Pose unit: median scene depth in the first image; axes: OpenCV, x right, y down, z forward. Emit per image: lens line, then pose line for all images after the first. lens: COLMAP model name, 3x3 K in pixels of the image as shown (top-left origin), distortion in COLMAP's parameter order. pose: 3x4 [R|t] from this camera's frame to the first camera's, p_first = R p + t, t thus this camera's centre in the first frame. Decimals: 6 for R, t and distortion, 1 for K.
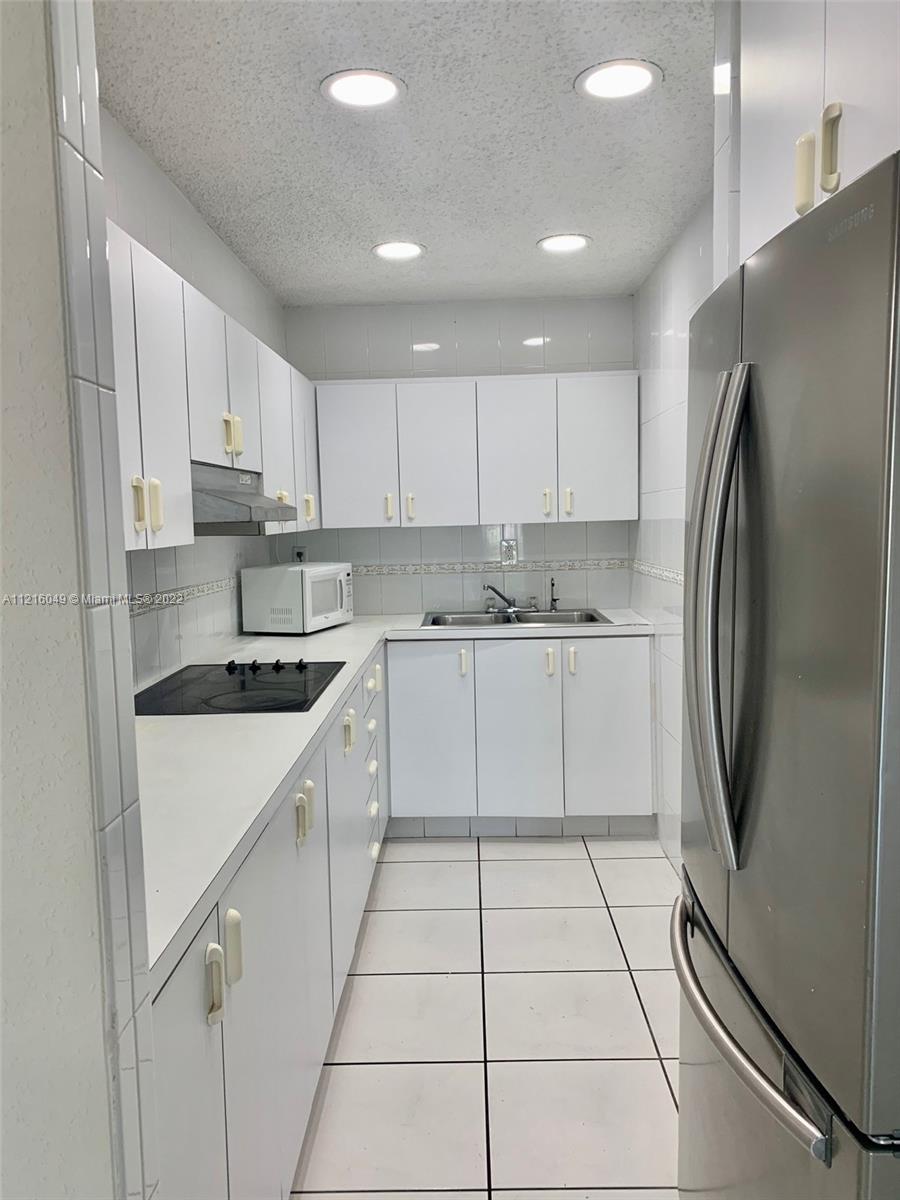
lens RADIAL K [[887.0, 0, 444.6], [0, 887.0, 595.1], [0, 0, 1]] dist [0.063346, -0.124164]
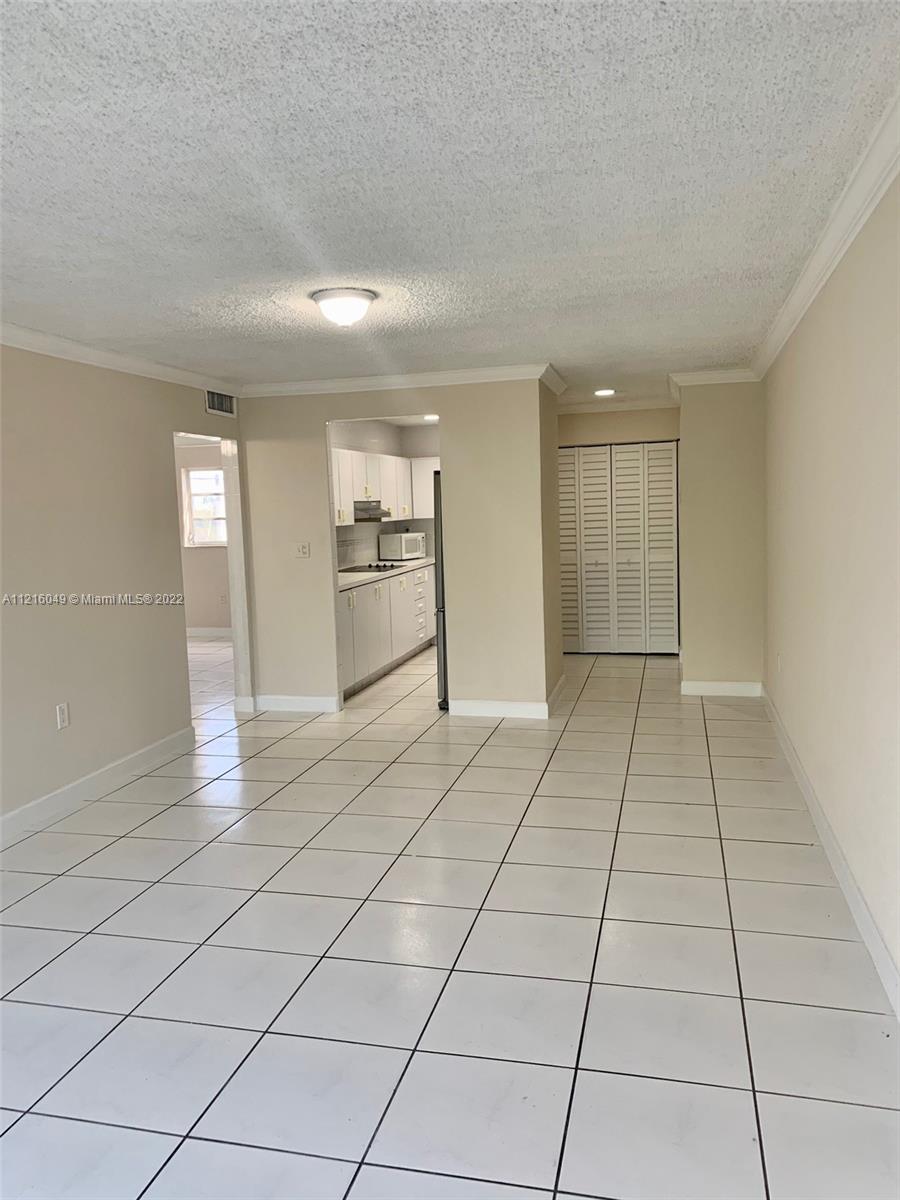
lens RADIAL K [[887.0, 0, 444.6], [0, 887.0, 595.1], [0, 0, 1]] dist [0.063346, -0.124164]
pose [[0.974004, 0.014599, -0.226061, 0.538931], [-0.010443, 0.999754, 0.019566, 0.092686], [0.226292, -0.016696, 0.973917, -1.464072]]
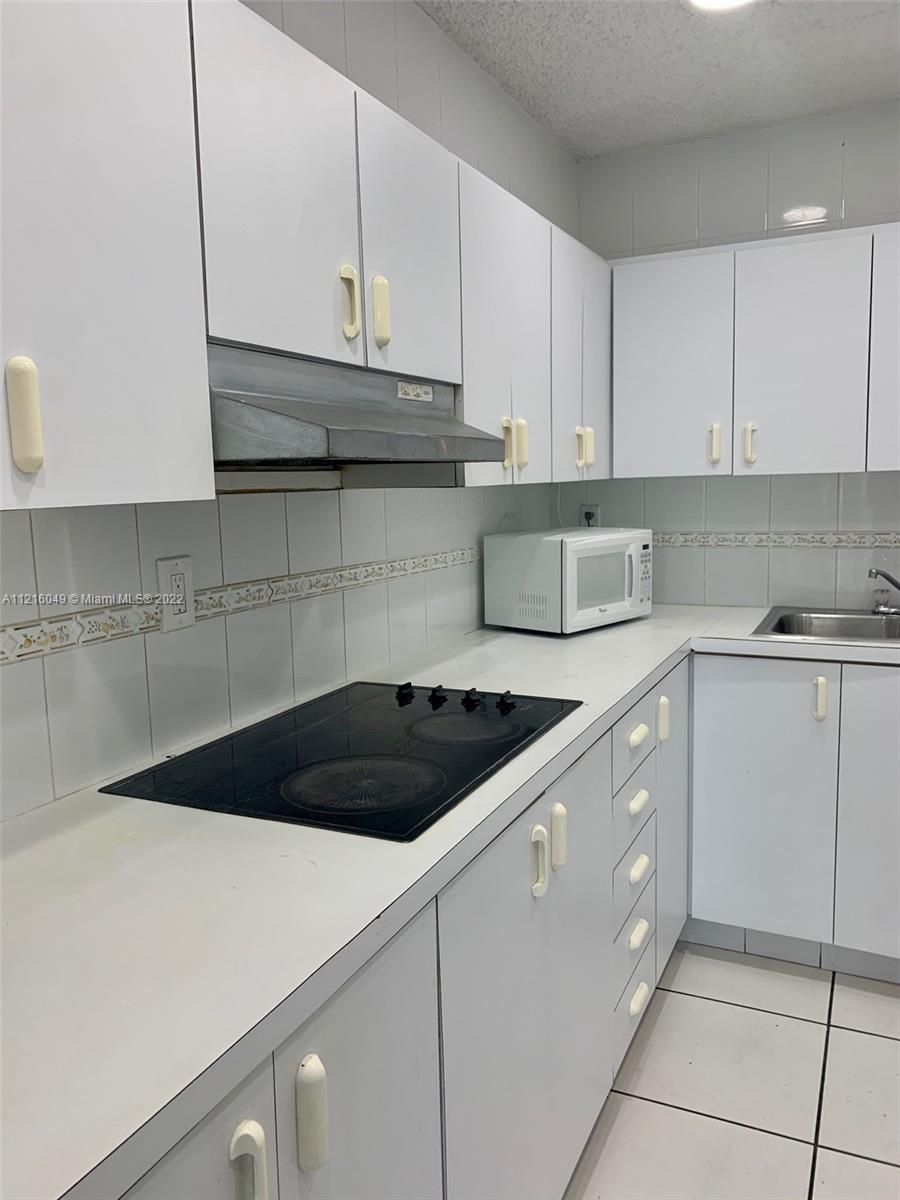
lens RADIAL K [[887.0, 0, 444.6], [0, 887.0, 595.1], [0, 0, 1]] dist [0.063346, -0.124164]
pose [[0.908029, 0.052373, -0.415620, 0.038161], [-0.031802, 0.997909, 0.056268, -0.020999], [0.417698, -0.037875, 0.907796, 0.343458]]
